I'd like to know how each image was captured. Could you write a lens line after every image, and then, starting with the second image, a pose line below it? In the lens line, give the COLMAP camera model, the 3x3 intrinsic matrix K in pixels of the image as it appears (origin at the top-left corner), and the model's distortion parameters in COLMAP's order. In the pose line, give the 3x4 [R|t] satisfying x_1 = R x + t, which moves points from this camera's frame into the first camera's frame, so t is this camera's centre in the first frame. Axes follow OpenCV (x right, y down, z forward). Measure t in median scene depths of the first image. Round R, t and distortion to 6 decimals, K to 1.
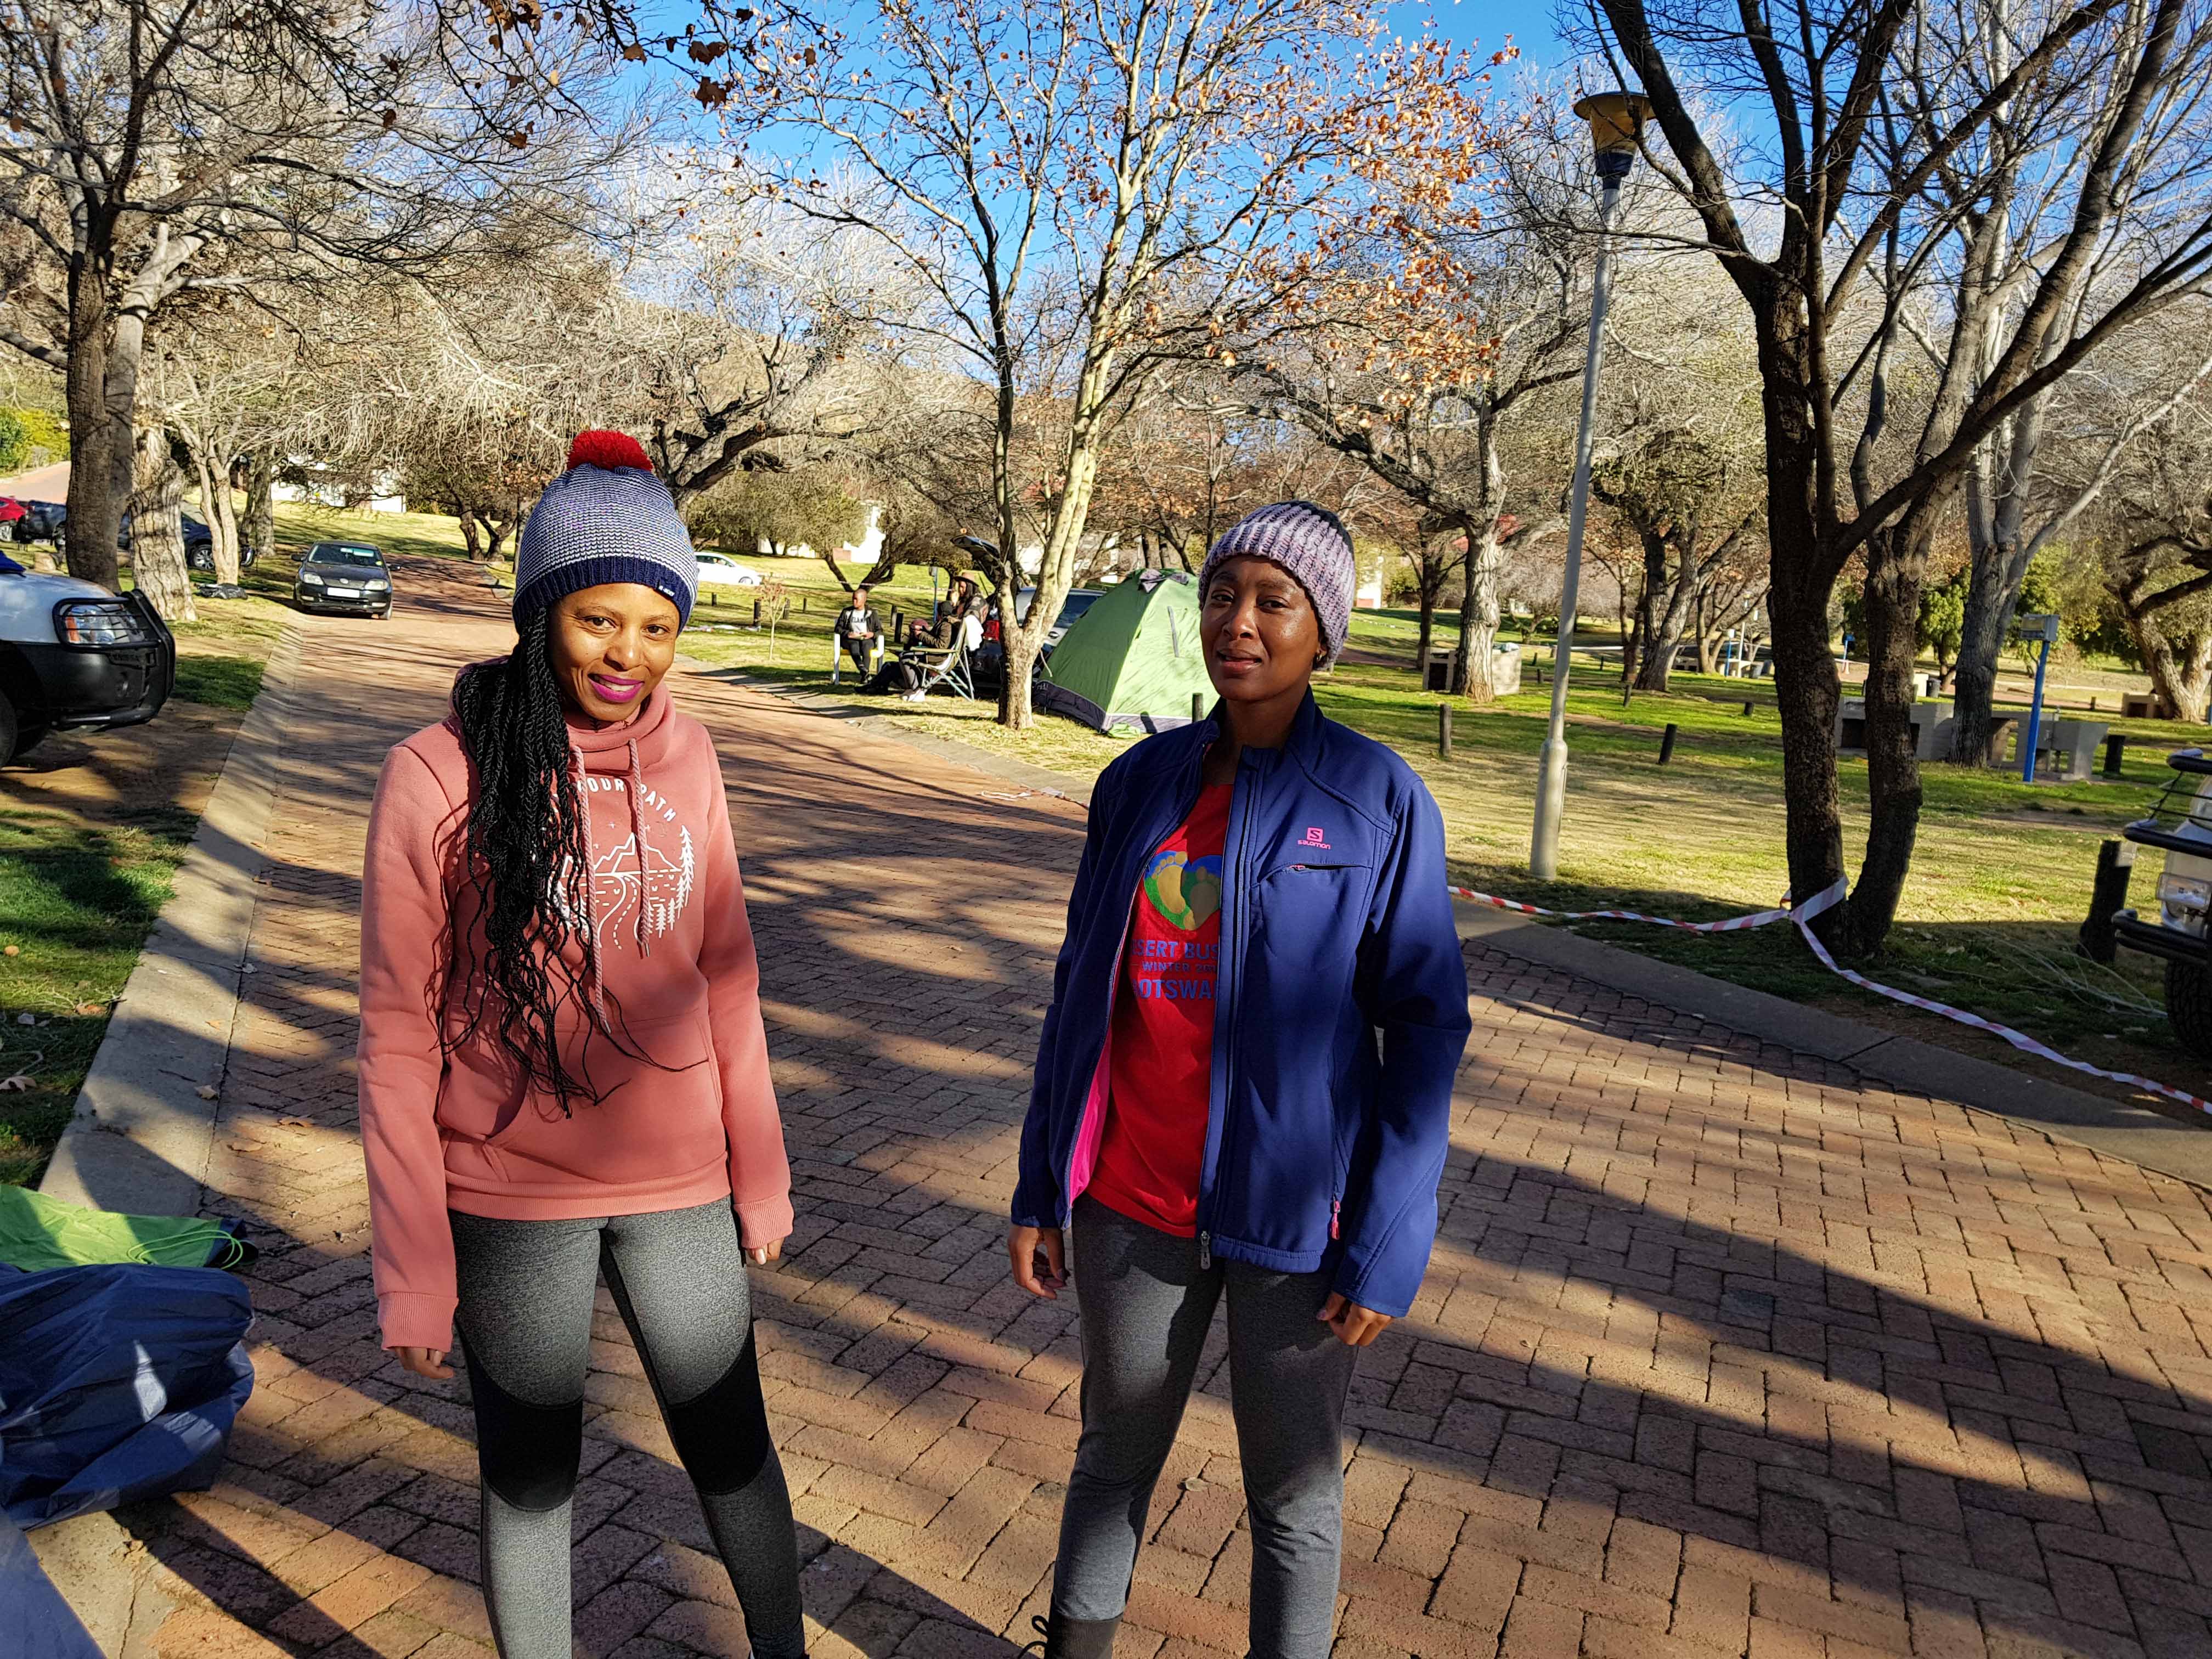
lens RADIAL K [[1793.3, 0, 1115.2], [0, 1793.3, 823.2], [0, 0, 1]] dist [0.007684, -0.015701]
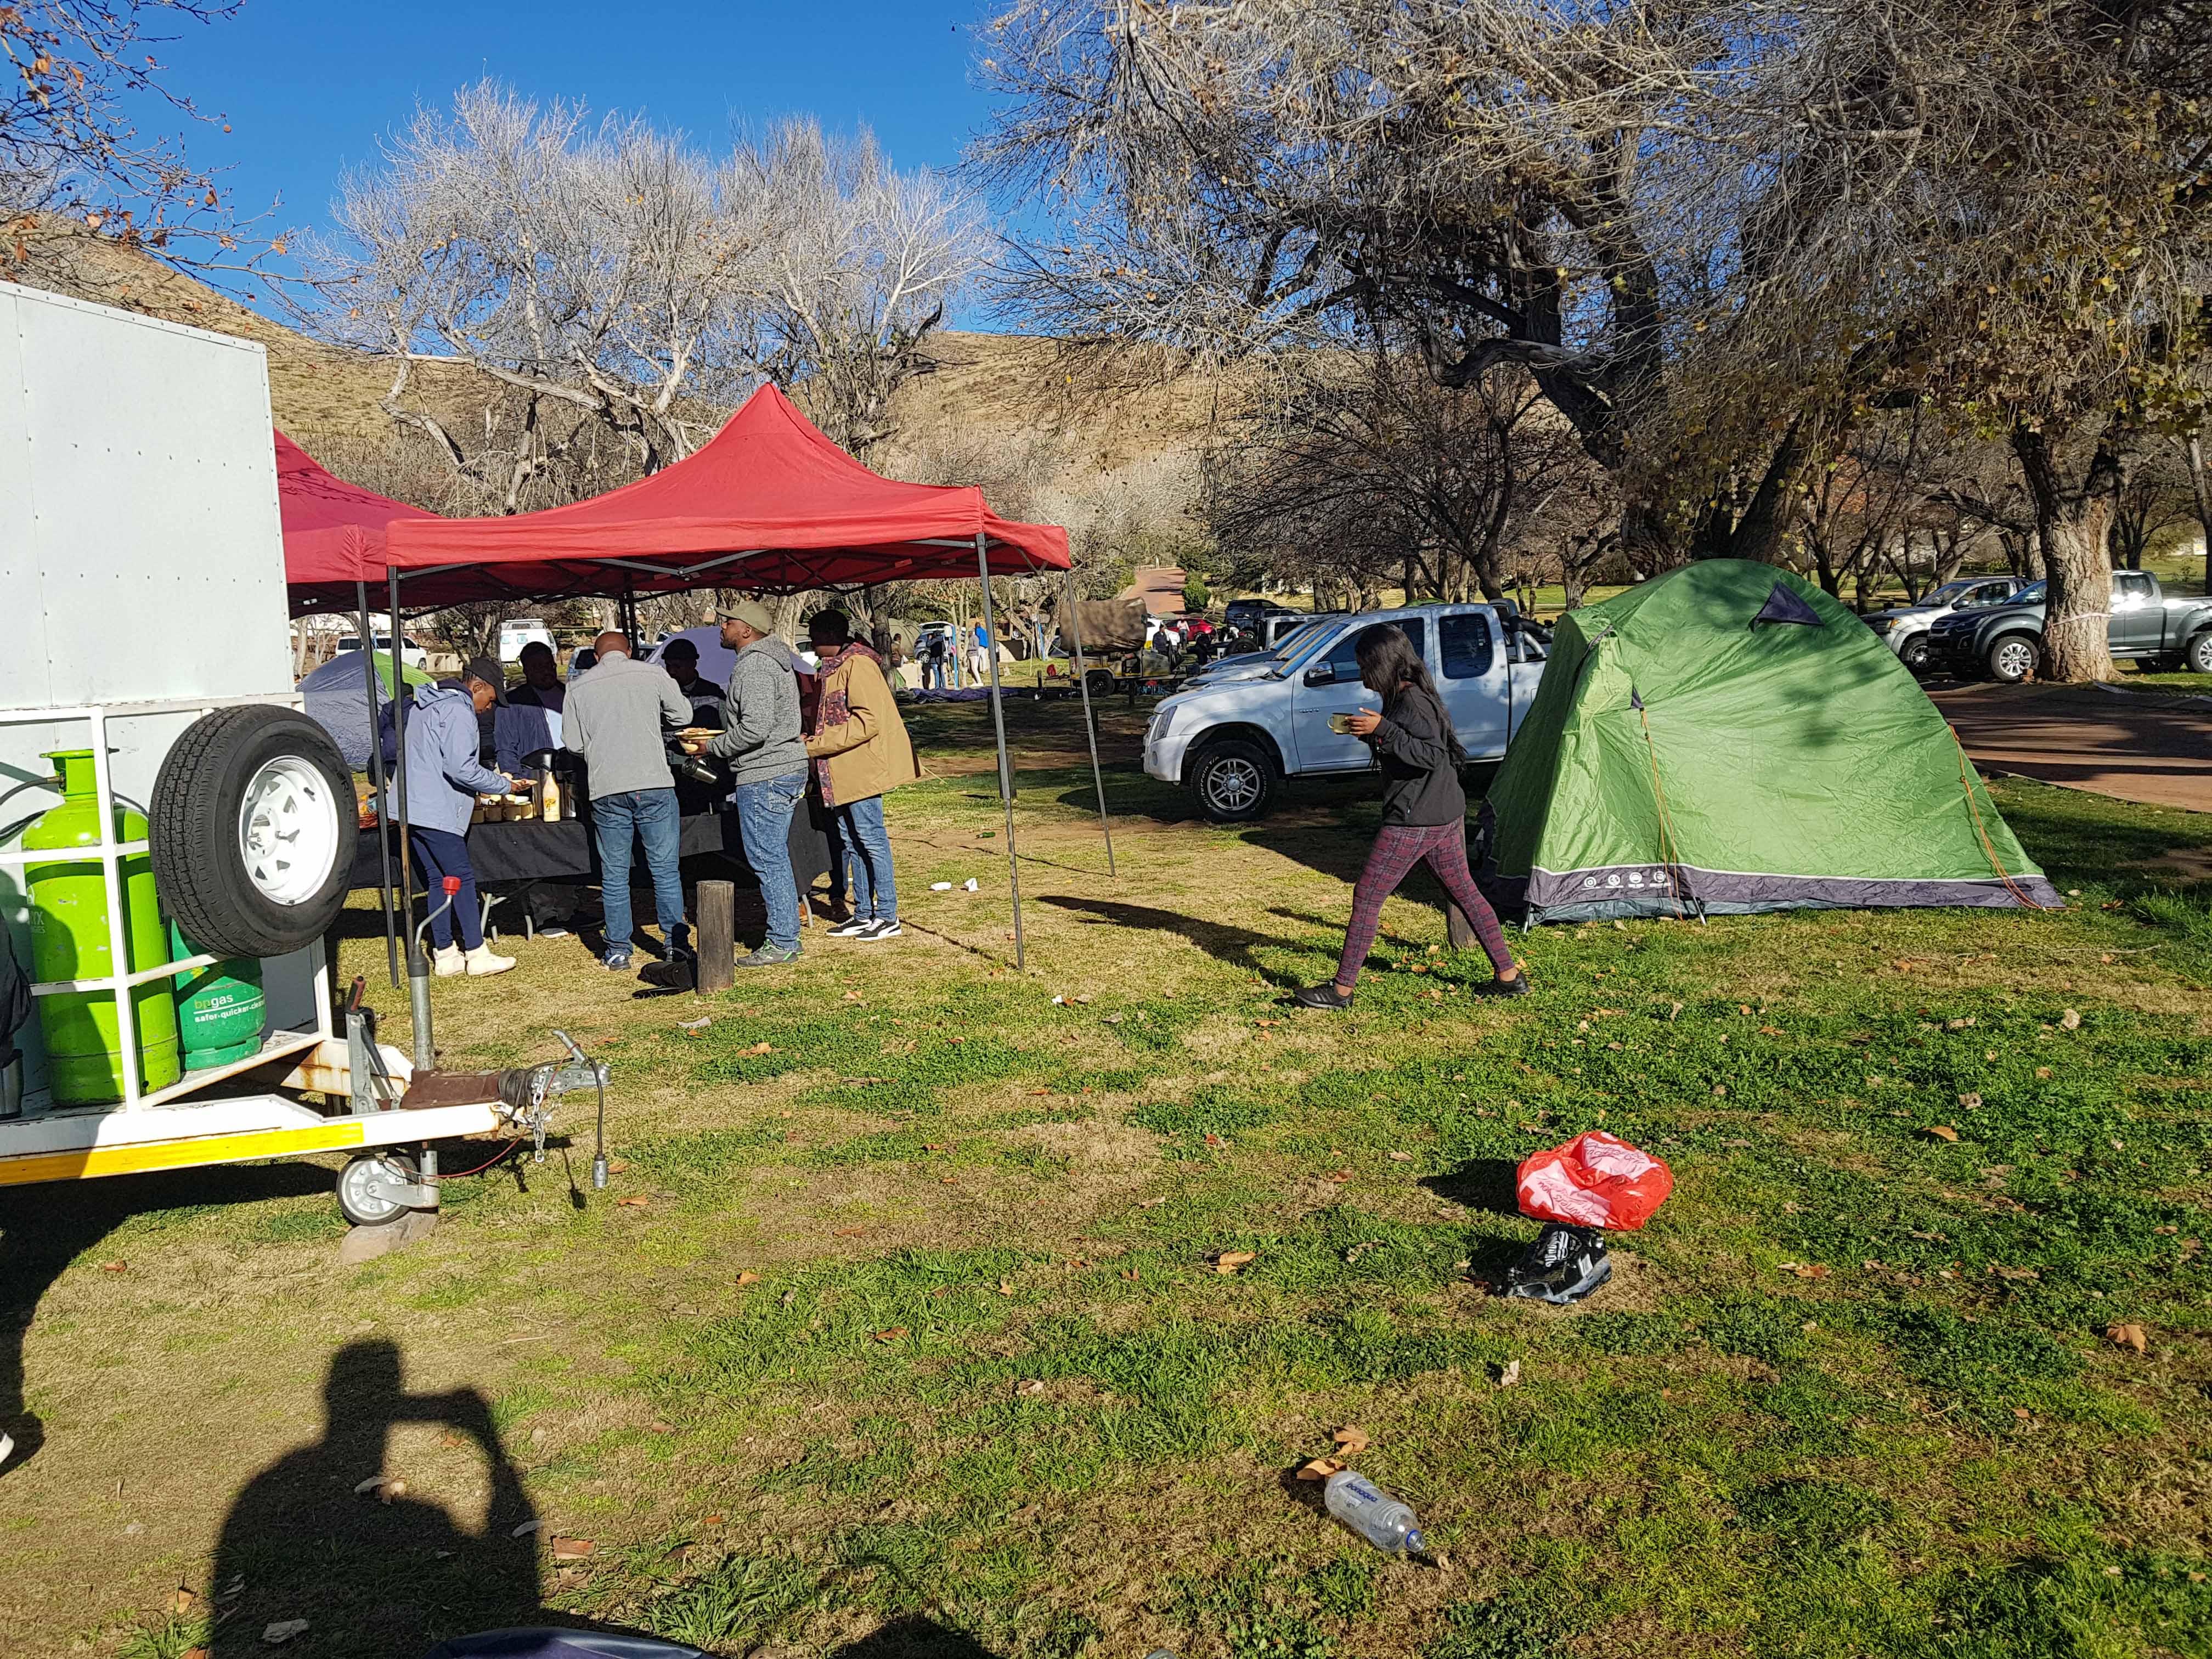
lens RADIAL K [[1793.3, 0, 1115.2], [0, 1793.3, 823.2], [0, 0, 1]] dist [0.007684, -0.015701]
pose [[0.877920, -0.082799, -0.471594, 0.192384], [0.074939, 0.996557, -0.035463, 0.108480], [0.472907, -0.004207, 0.881102, -0.861649]]
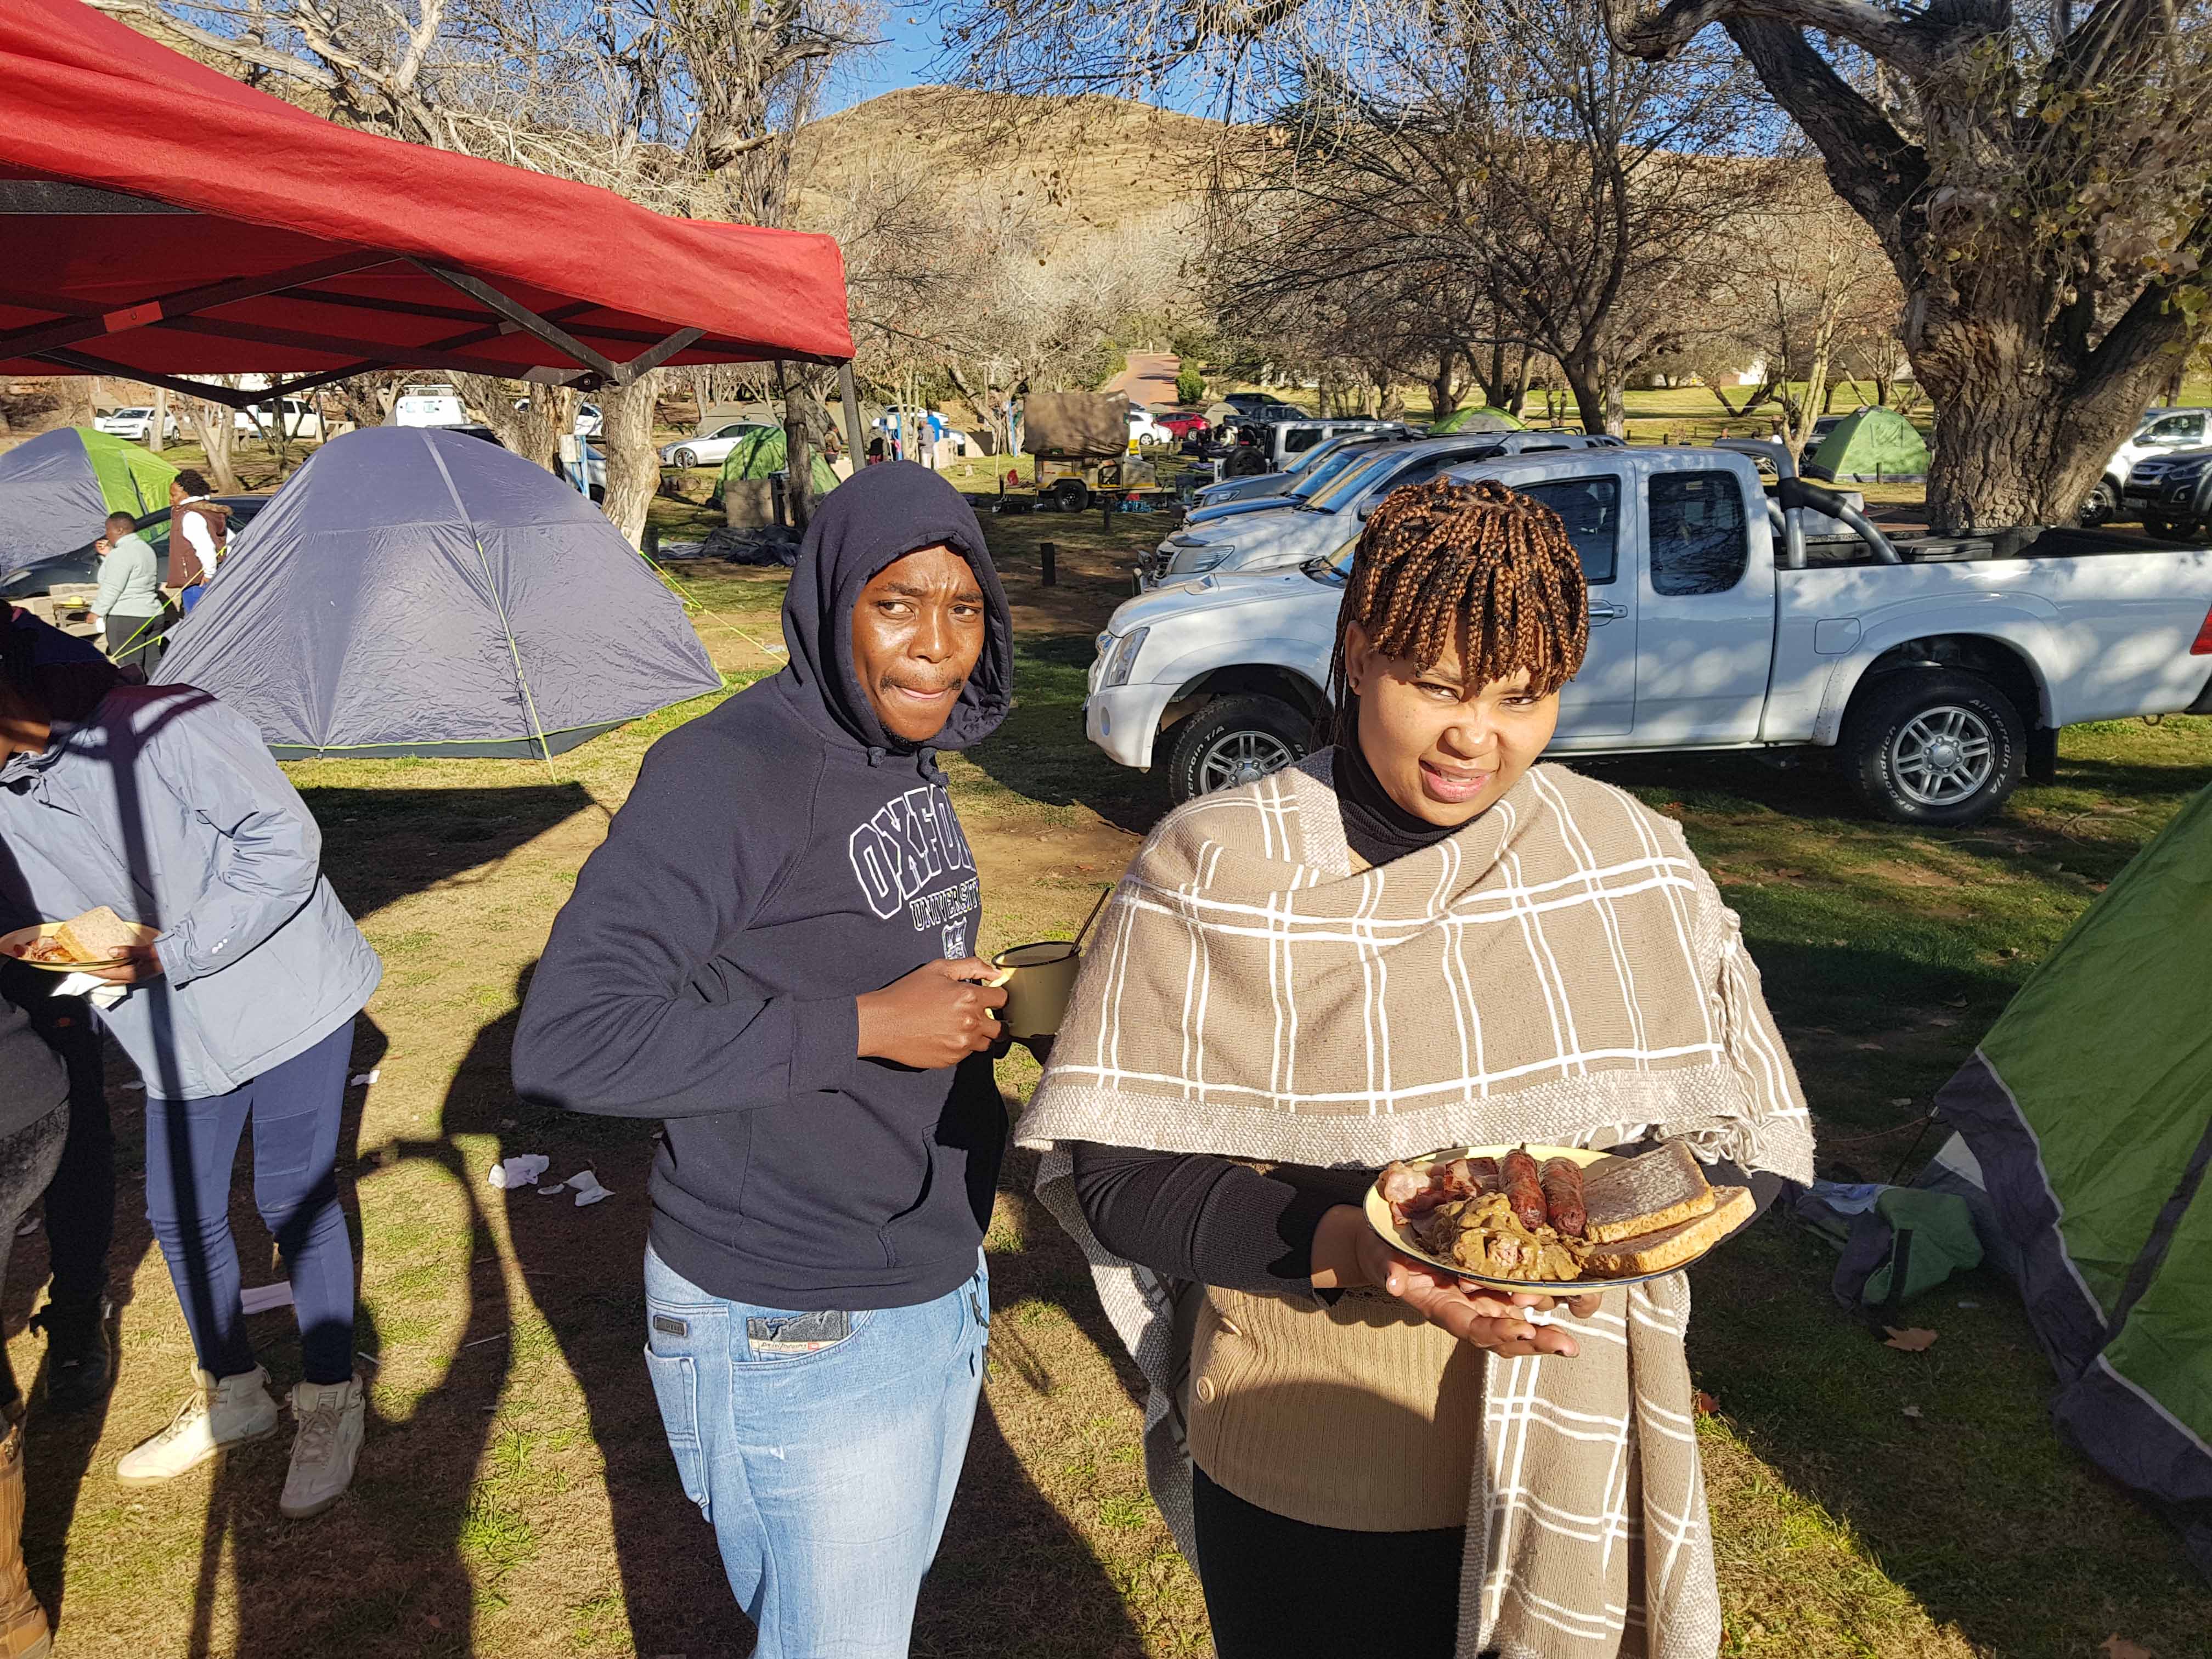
lens RADIAL K [[1793.3, 0, 1115.2], [0, 1793.3, 823.2], [0, 0, 1]] dist [0.007684, -0.015701]
pose [[0.884483, 0.003305, -0.466561, 0.120552], [0.038843, 0.995982, 0.080691, 0.078017], [0.464953, -0.089492, 0.880801, -0.708577]]
